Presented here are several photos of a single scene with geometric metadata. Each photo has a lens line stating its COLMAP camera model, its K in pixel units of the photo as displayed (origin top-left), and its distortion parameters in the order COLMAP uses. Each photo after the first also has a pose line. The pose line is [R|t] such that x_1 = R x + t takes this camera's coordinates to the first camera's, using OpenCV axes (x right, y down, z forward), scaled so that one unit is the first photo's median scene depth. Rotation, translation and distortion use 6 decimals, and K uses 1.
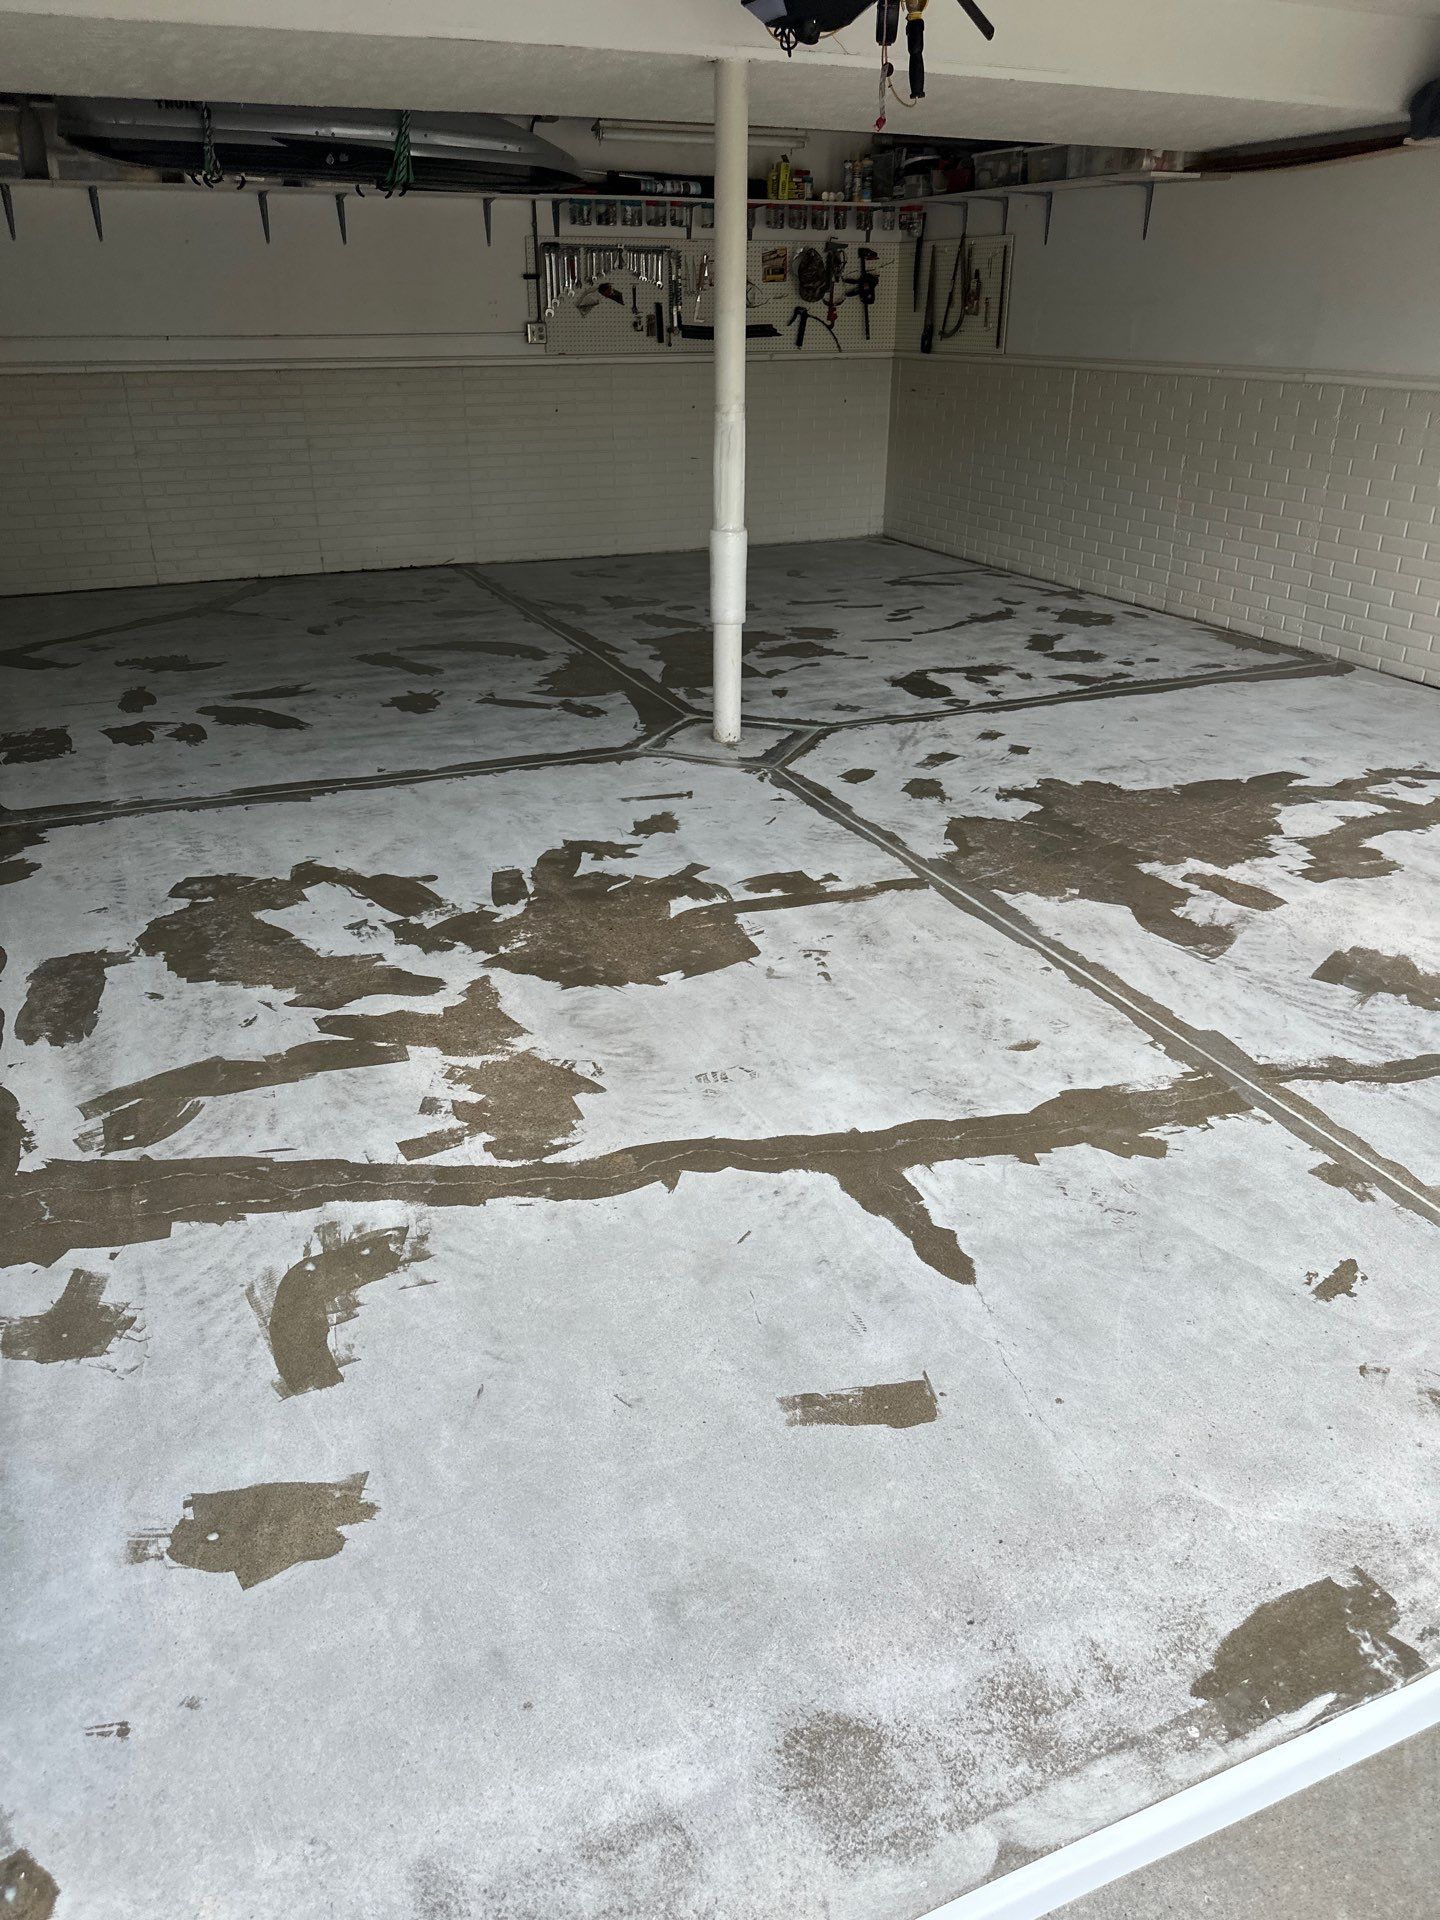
lens RADIAL K [[1374.2, 0, 720.0], [0, 1374.2, 960.0], [0, 0, 1]] dist [0.000909, -0.004494]
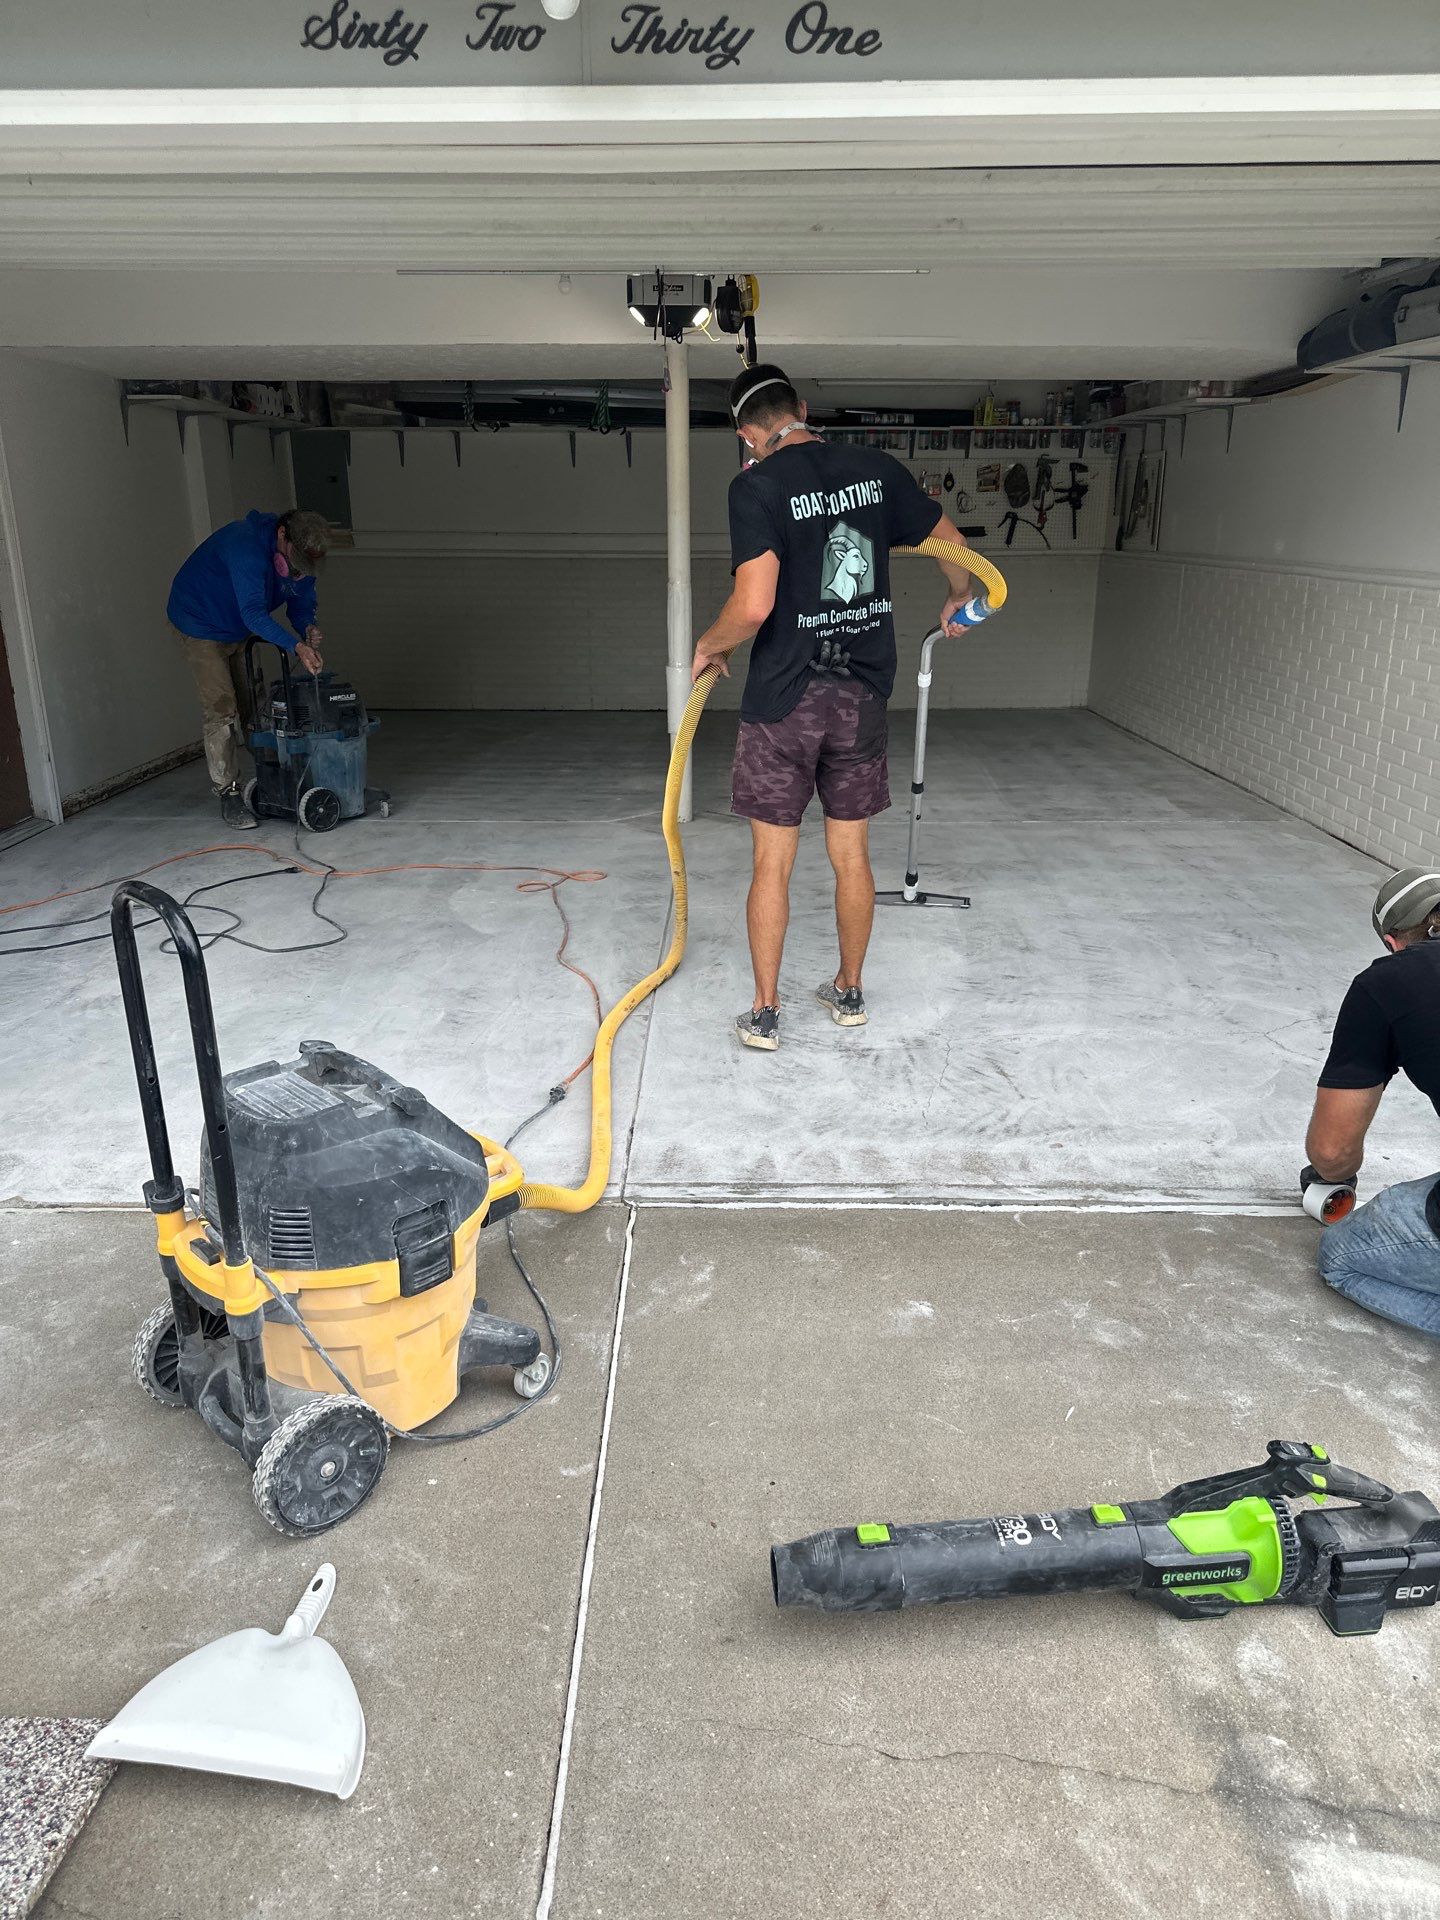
lens RADIAL K [[1367.8, 0, 739.9], [0, 1367.8, 956.0], [0, 0, 1]] dist [0.001504, -0.006430]
pose [[0.918325, 0.120861, -0.376925, 0.356598], [-0.169540, 0.980574, -0.098640, 0.049565], [0.357681, 0.154487, 0.920977, -0.096009]]
